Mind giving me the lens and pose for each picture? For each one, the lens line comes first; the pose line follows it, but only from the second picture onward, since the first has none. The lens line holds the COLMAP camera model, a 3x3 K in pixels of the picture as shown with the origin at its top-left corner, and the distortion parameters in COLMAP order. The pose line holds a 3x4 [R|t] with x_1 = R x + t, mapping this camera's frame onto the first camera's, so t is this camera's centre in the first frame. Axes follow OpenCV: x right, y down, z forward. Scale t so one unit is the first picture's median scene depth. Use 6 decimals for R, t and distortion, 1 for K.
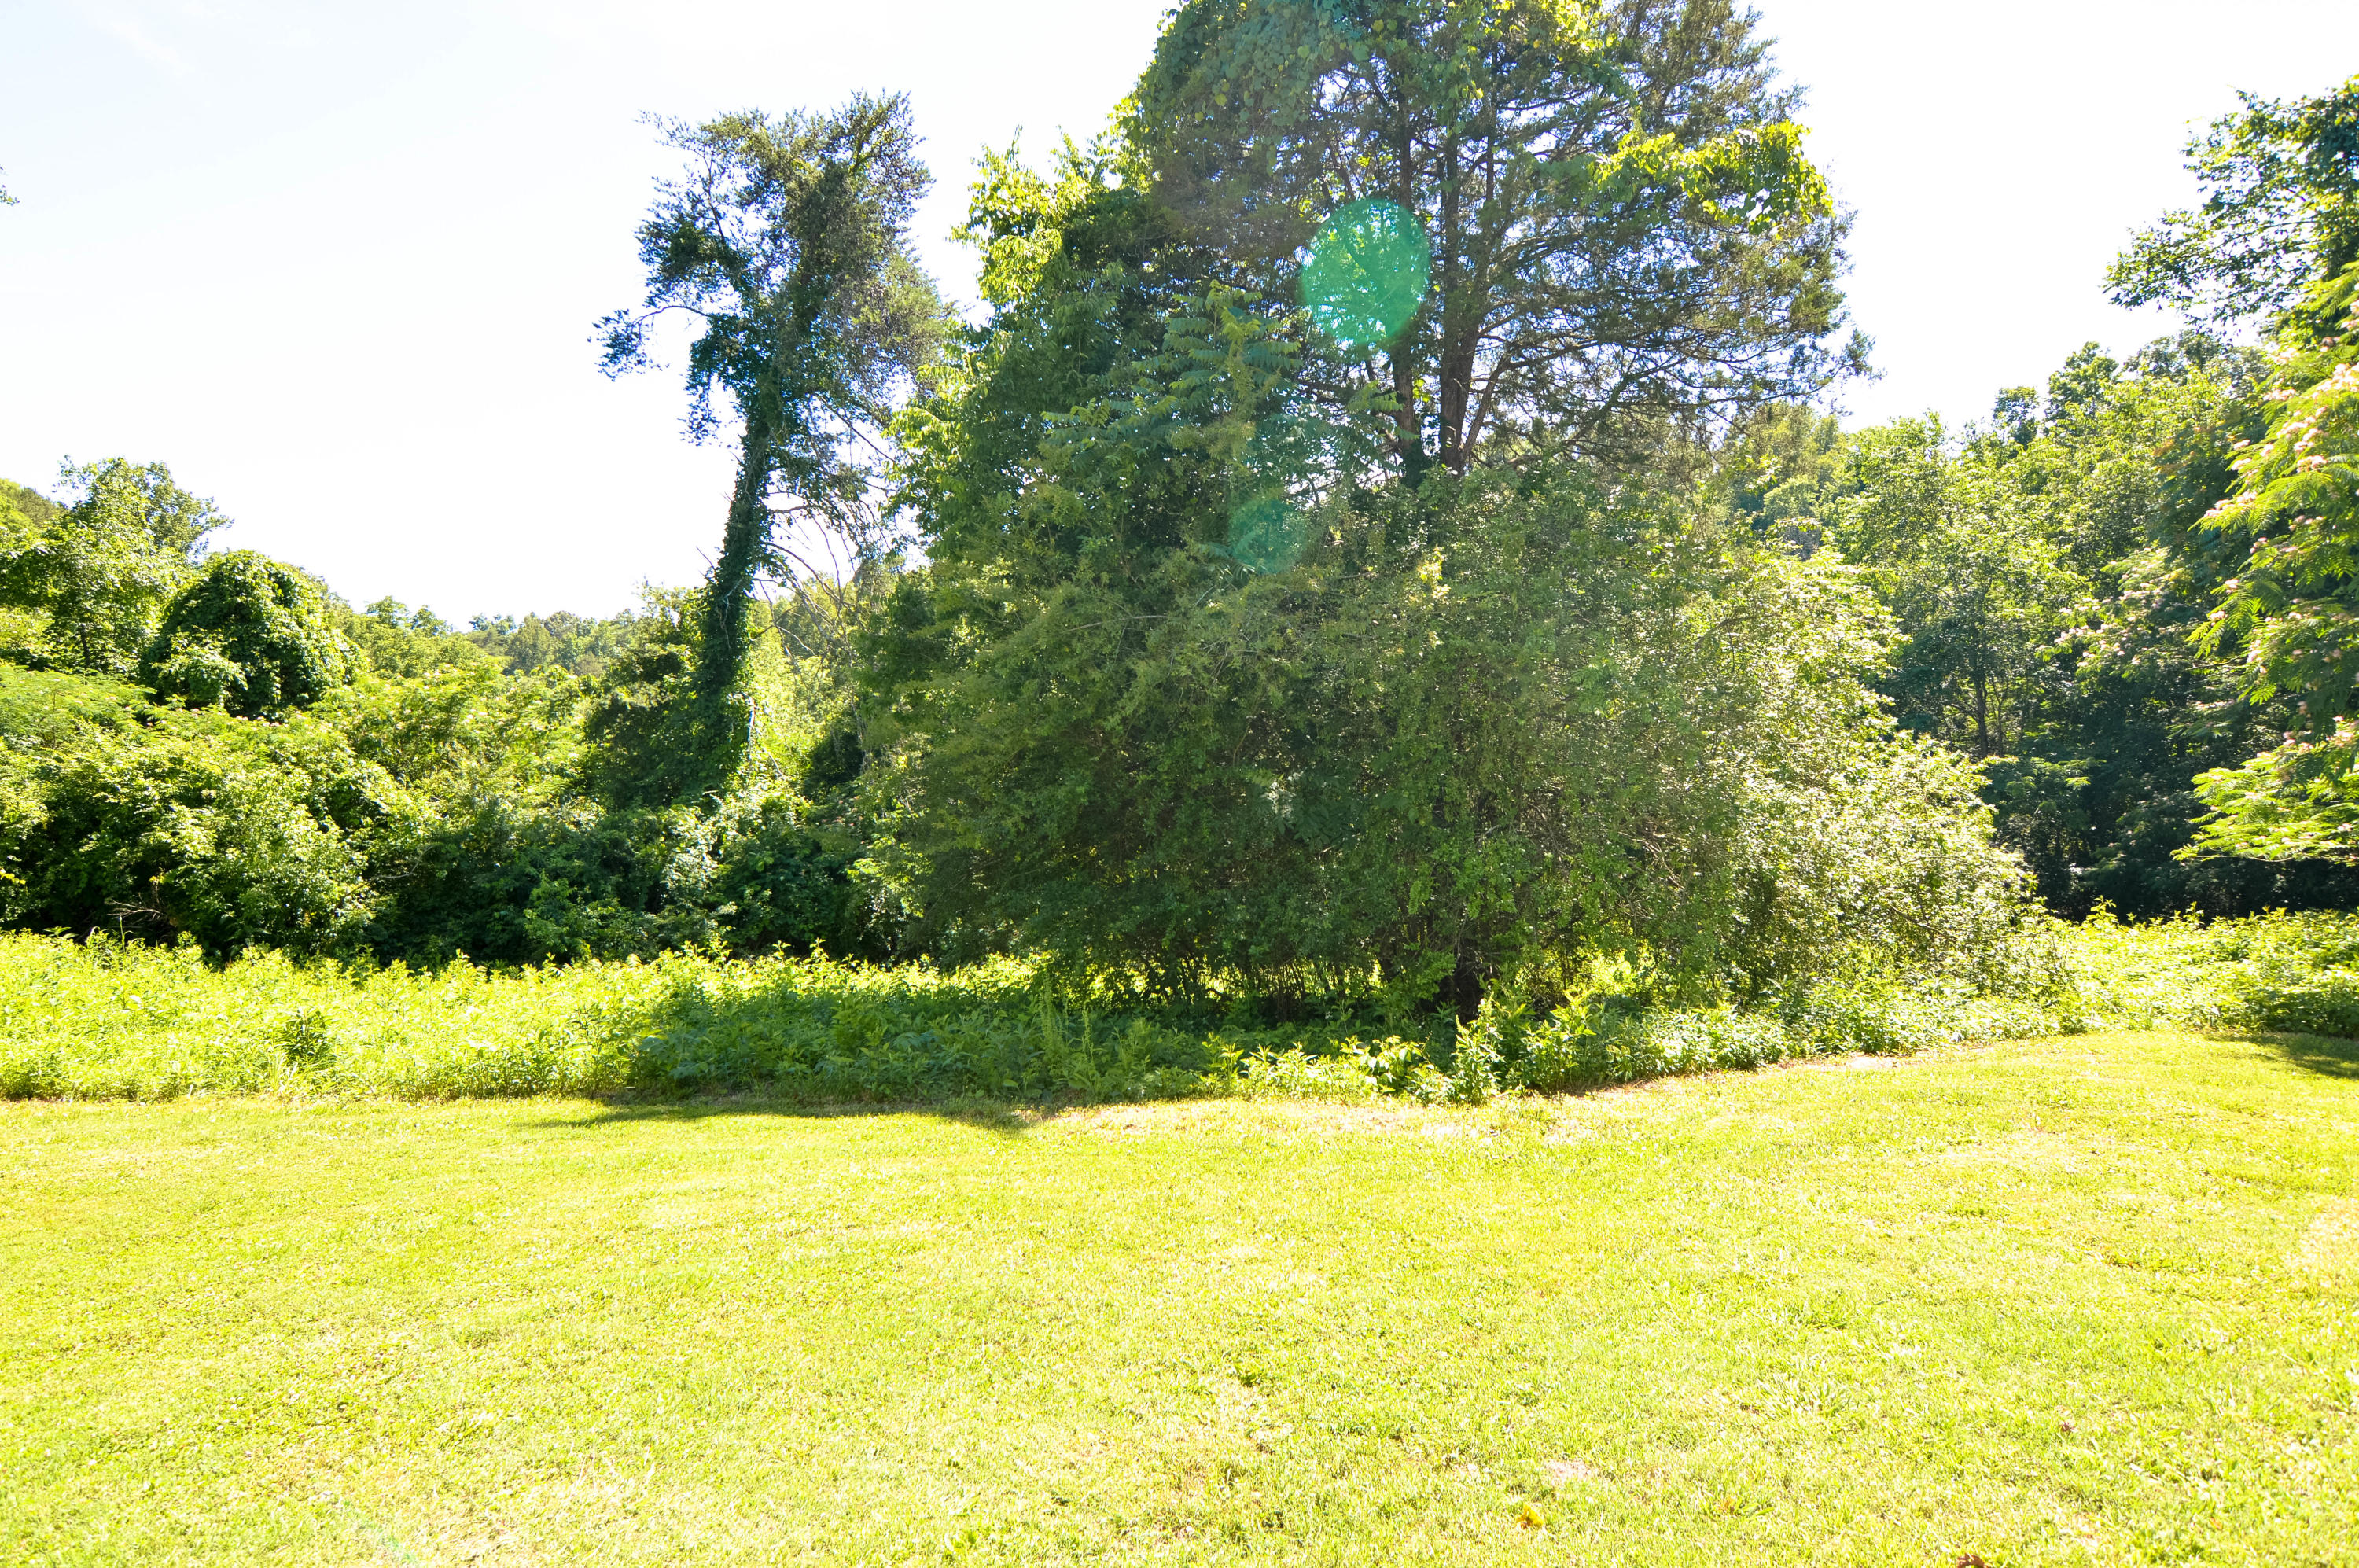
lens RADIAL K [[1310.4, 0, 1168.6], [0, 1310.4, 801.0], [0, 0, 1]] dist [-0.030123, -0.000955]
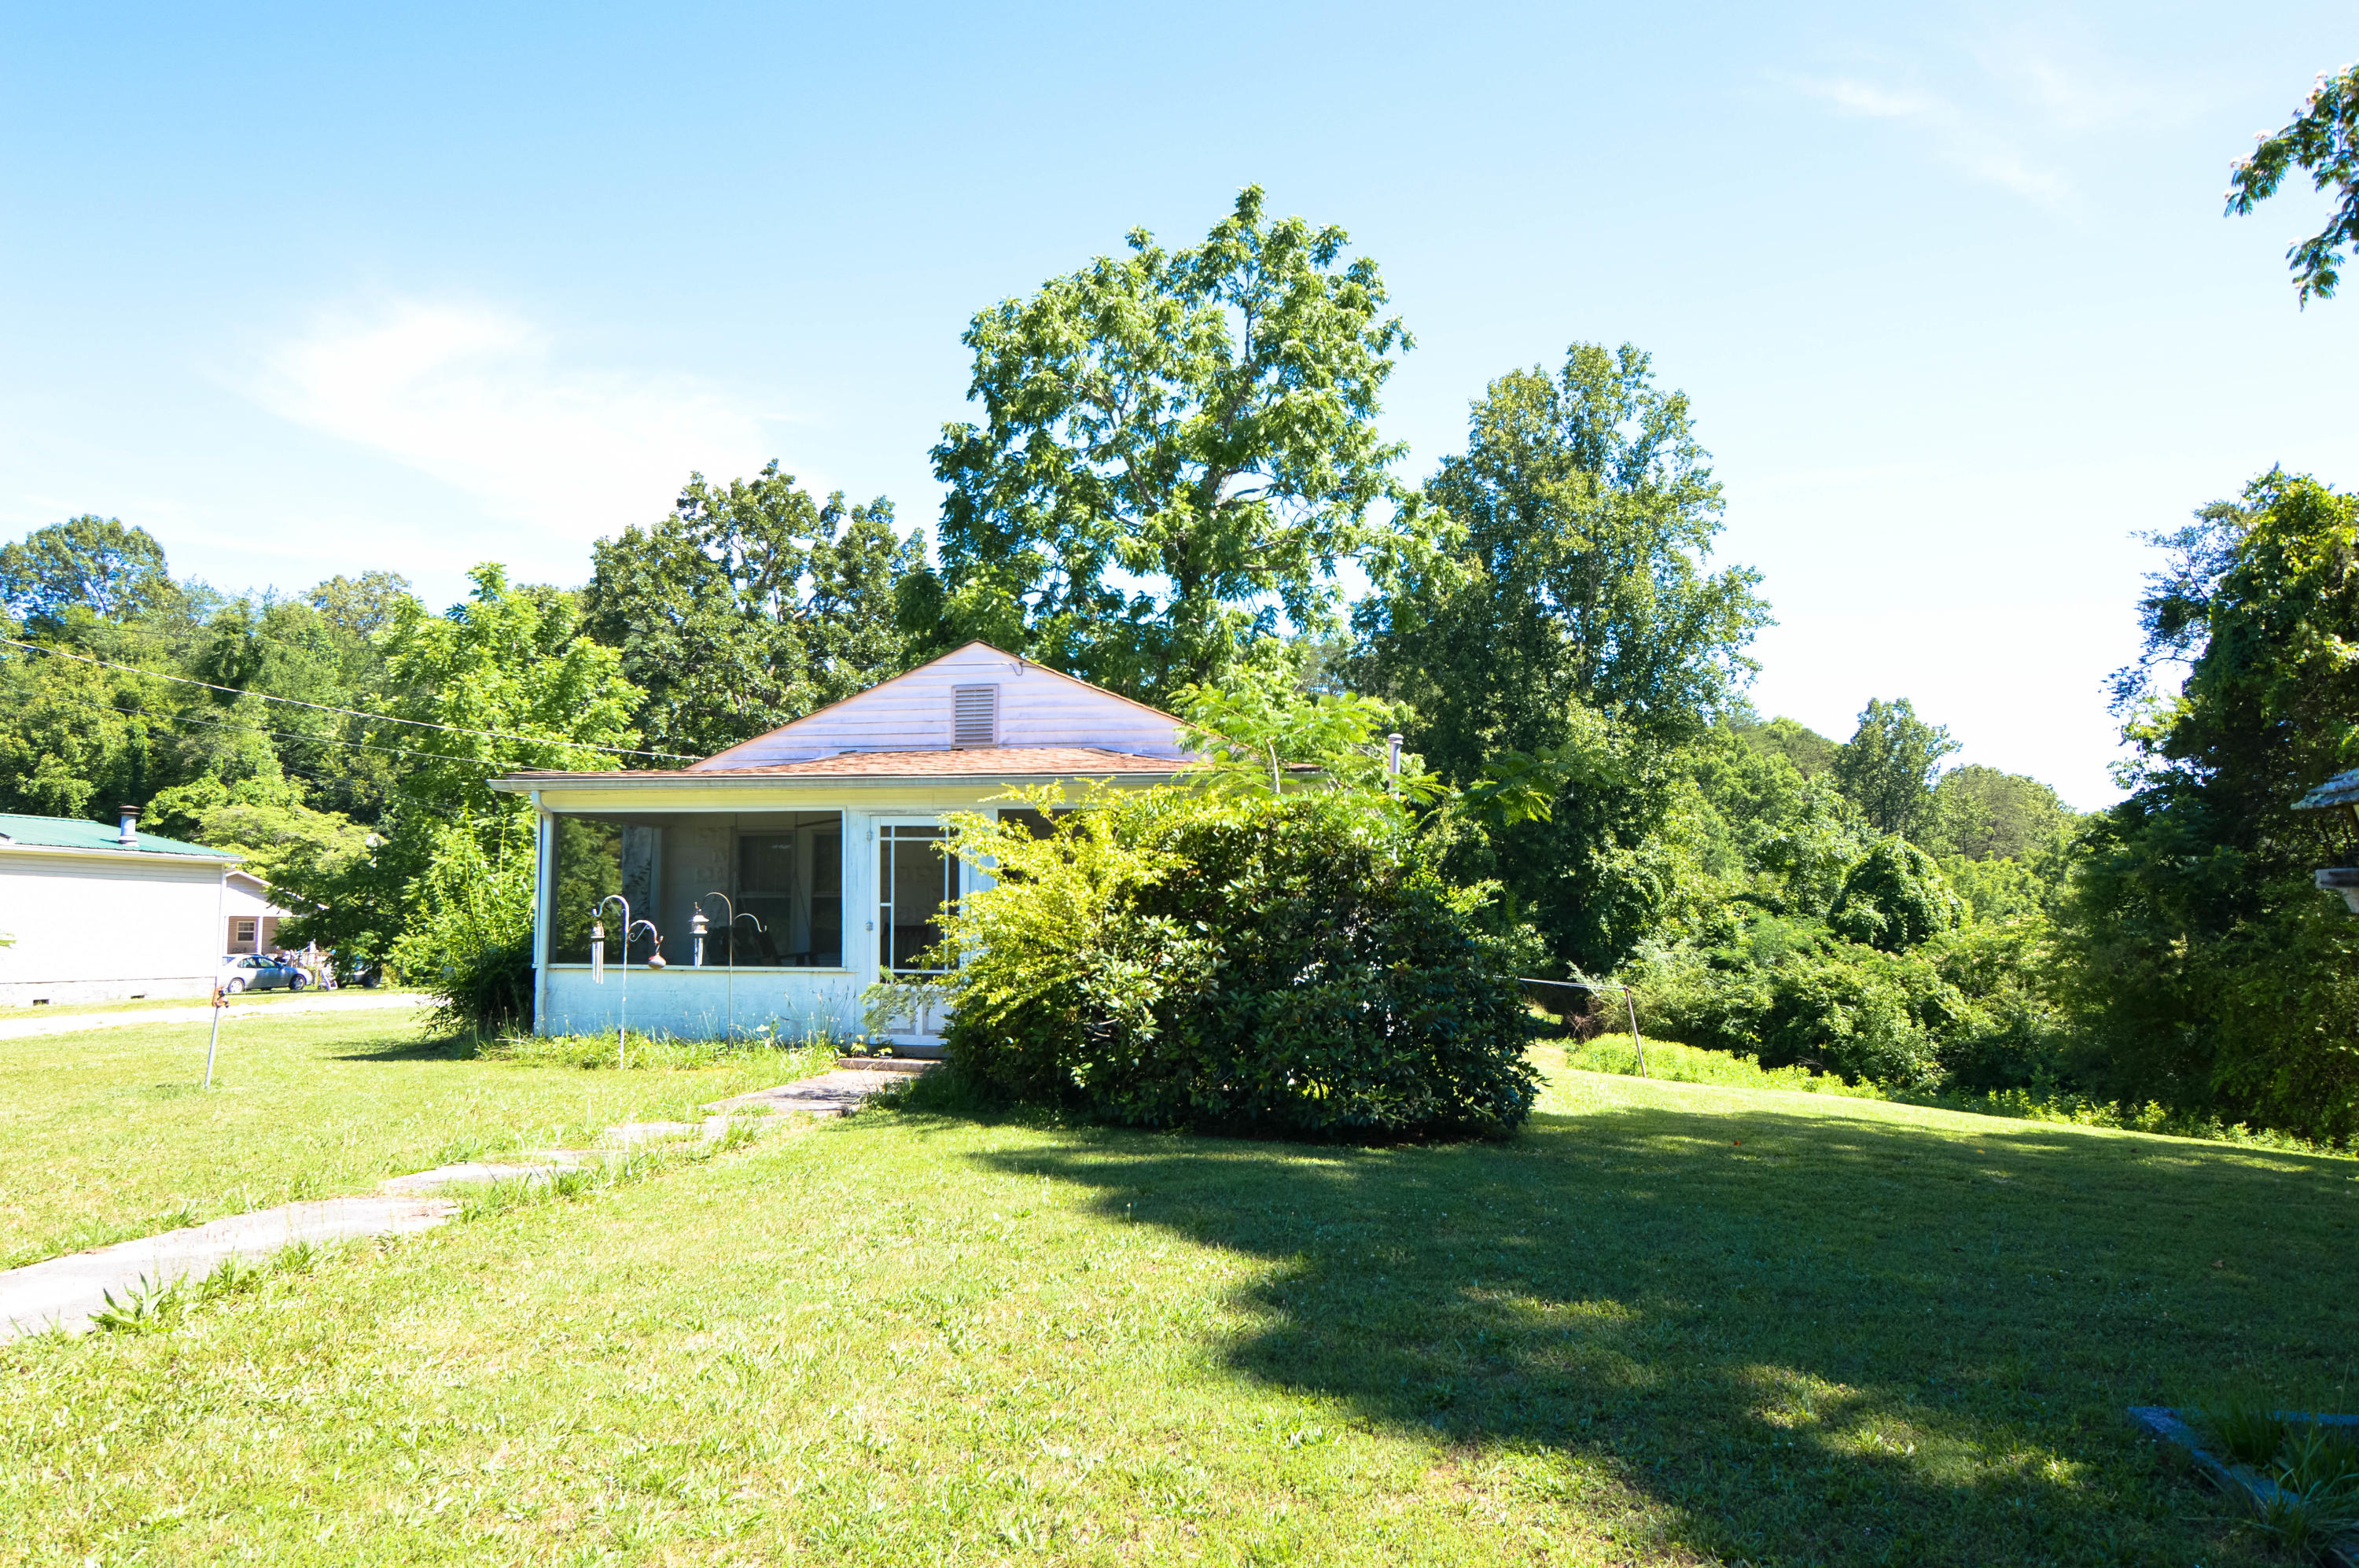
lens RADIAL K [[1650.8, 0, 1169.6], [0, 1650.8, 788.7], [0, 0, 1]] dist [-0.034299, 0.001089]
pose [[0.452341, -0.045834, -0.890666, 0.650431], [-0.081873, 0.992327, -0.092647, -0.005135], [0.888079, 0.114829, 0.445118, -0.650939]]
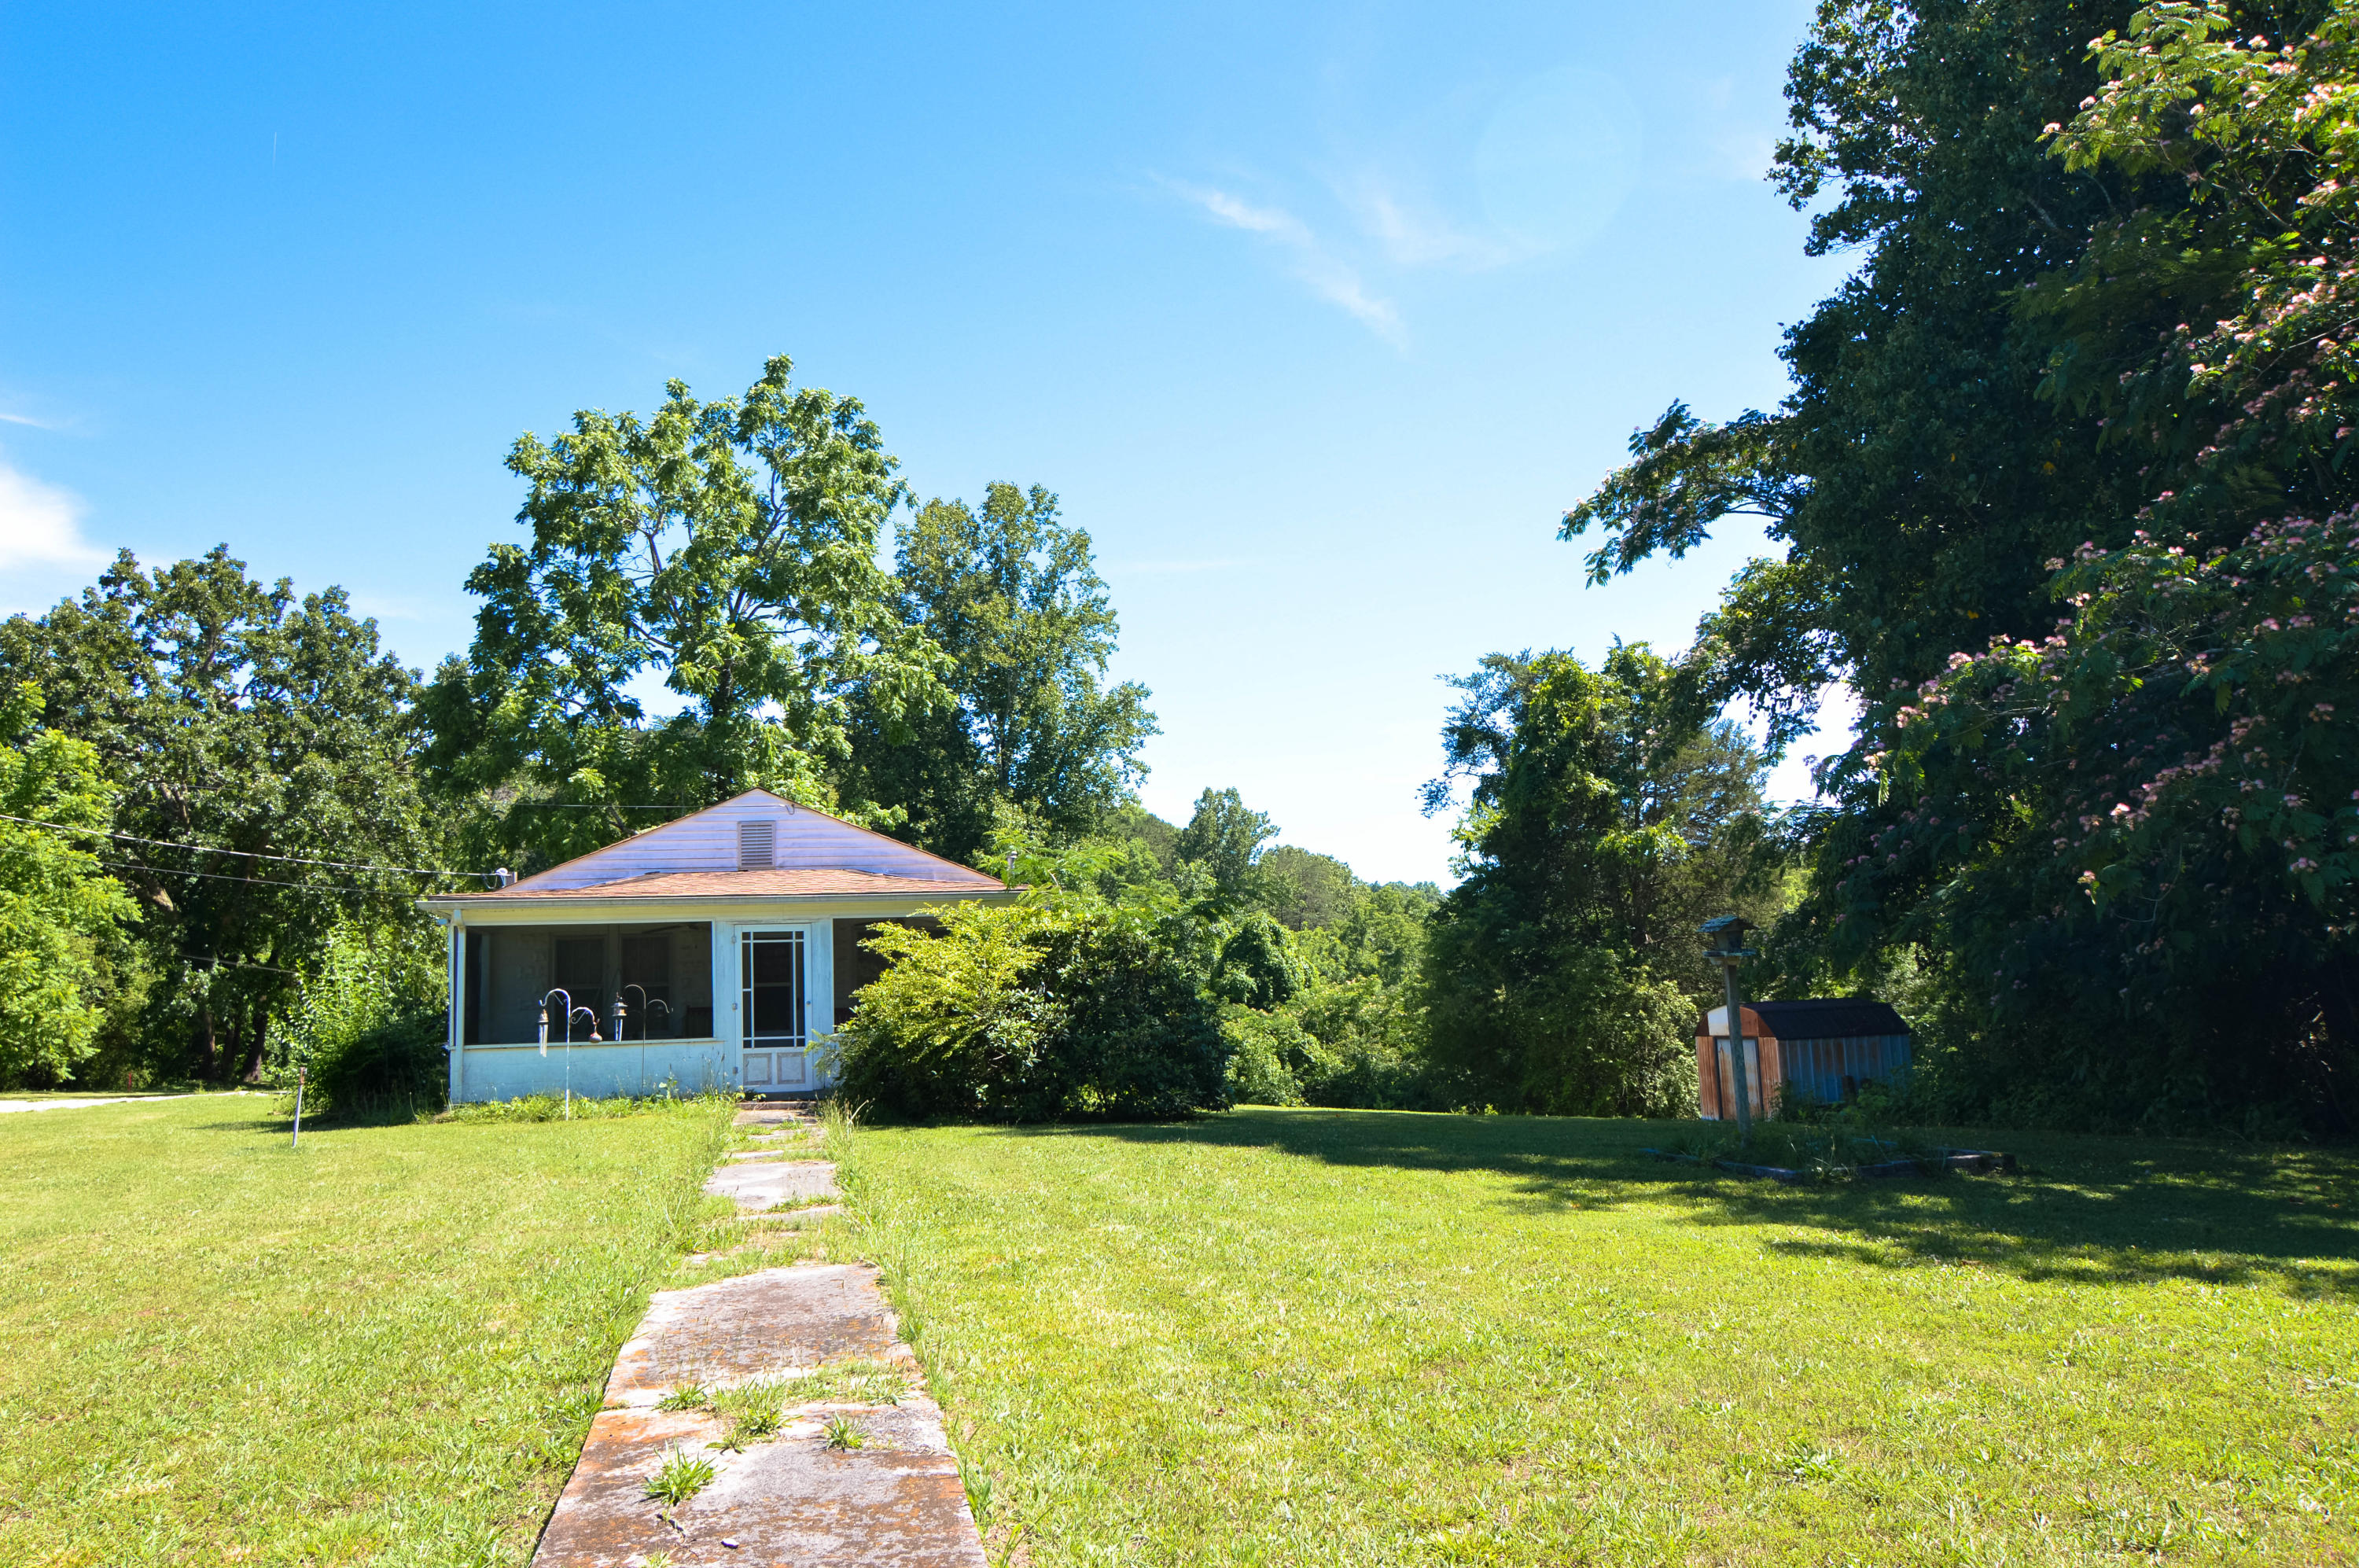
lens RADIAL K [[1650.8, 0, 1169.6], [0, 1650.8, 788.7], [0, 0, 1]] dist [-0.034299, 0.001089]
pose [[0.762190, -0.079362, -0.642471, 0.739100], [-0.034005, 0.986178, -0.162160, 0.012359], [0.646460, 0.145444, 0.748956, -0.902771]]
